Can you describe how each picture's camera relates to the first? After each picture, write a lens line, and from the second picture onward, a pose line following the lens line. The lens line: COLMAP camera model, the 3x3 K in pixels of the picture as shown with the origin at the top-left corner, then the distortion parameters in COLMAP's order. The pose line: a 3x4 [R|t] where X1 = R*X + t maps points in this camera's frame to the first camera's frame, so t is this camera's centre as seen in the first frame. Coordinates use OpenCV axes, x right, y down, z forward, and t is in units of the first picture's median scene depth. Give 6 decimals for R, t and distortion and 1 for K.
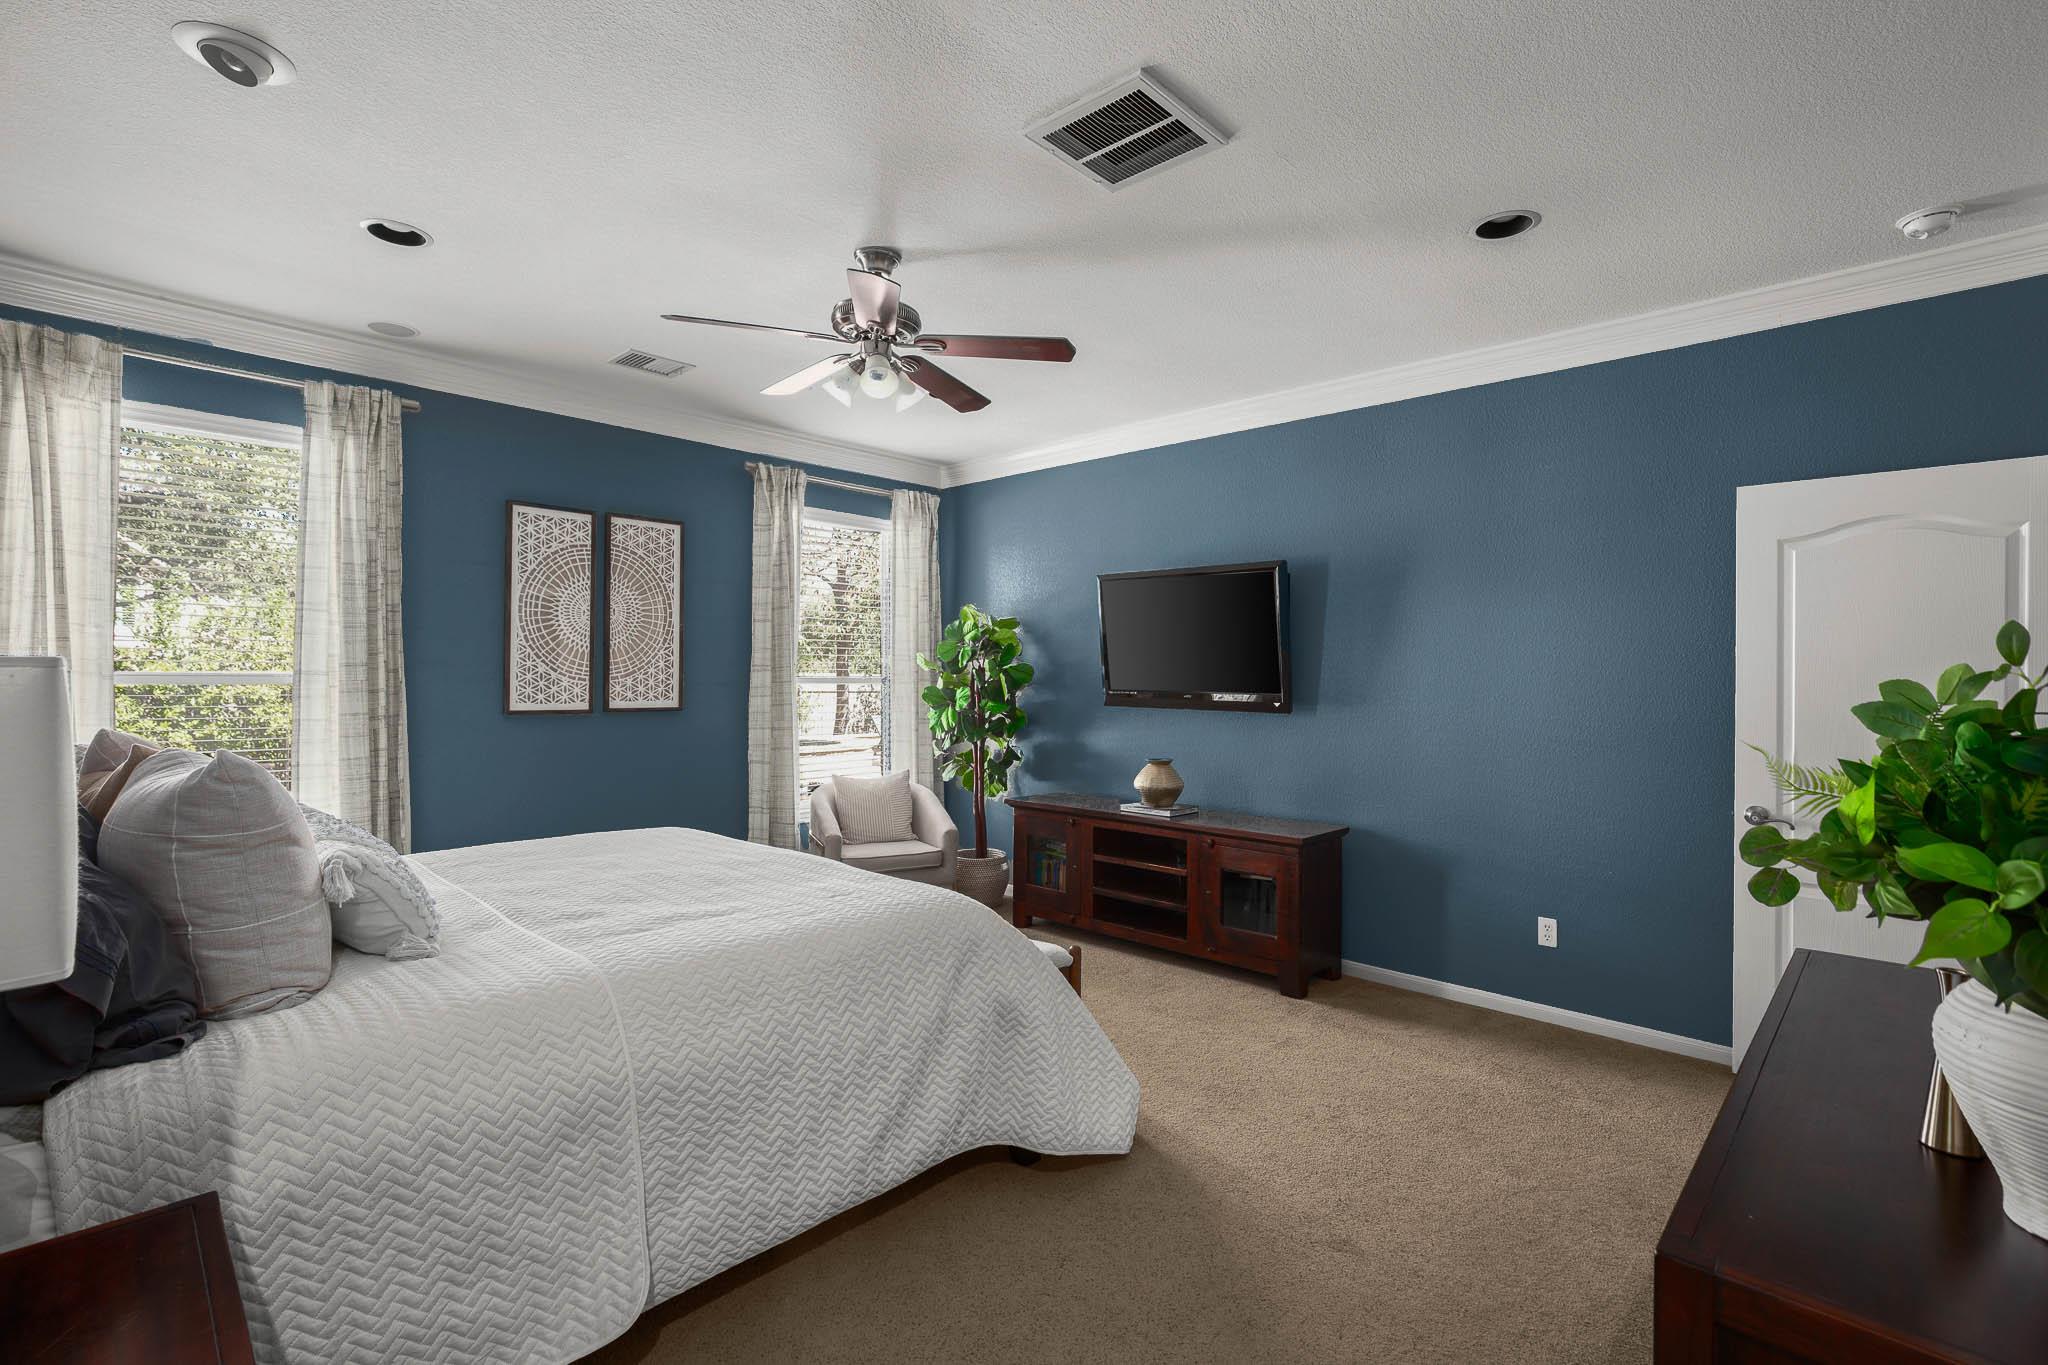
lens RADIAL K [[930.0, 0, 1038.5], [0, 930.0, 684.5], [0, 0, 1]] dist [-0.019049, 0.009320]
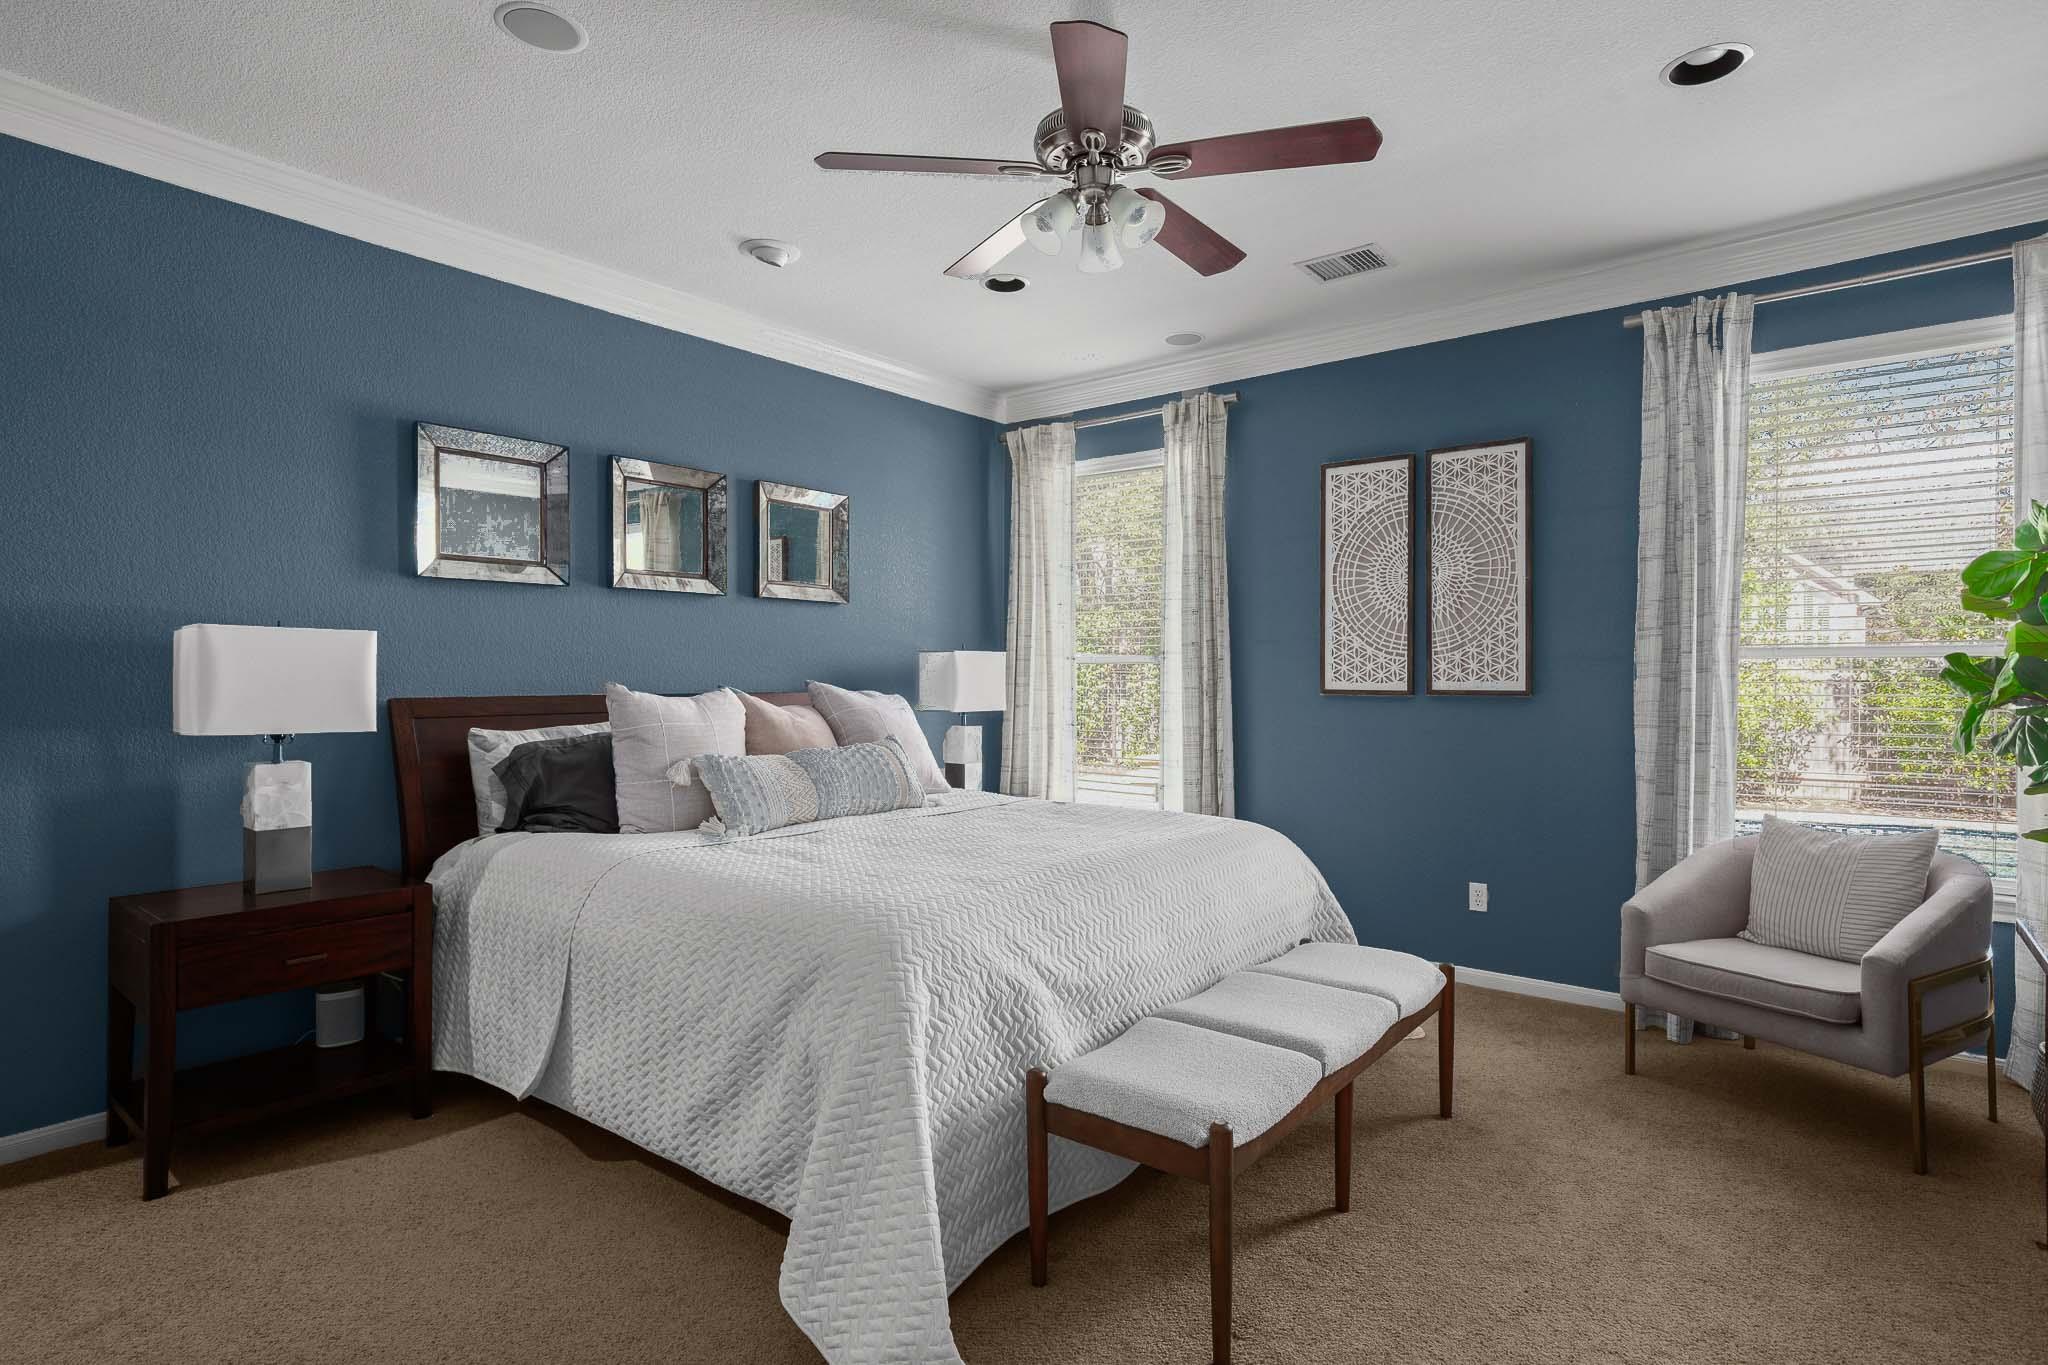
lens RADIAL K [[1063.4, 0, 1024.0], [0, 1063.4, 682.5], [0, 0, 1]] dist [0.002494, 0.000251]
pose [[0.074562, 0.012059, -0.997143, 0.457464], [0.003681, 0.999917, 0.012368, 0.006552], [0.997210, -0.004593, 0.074512, 0.583139]]
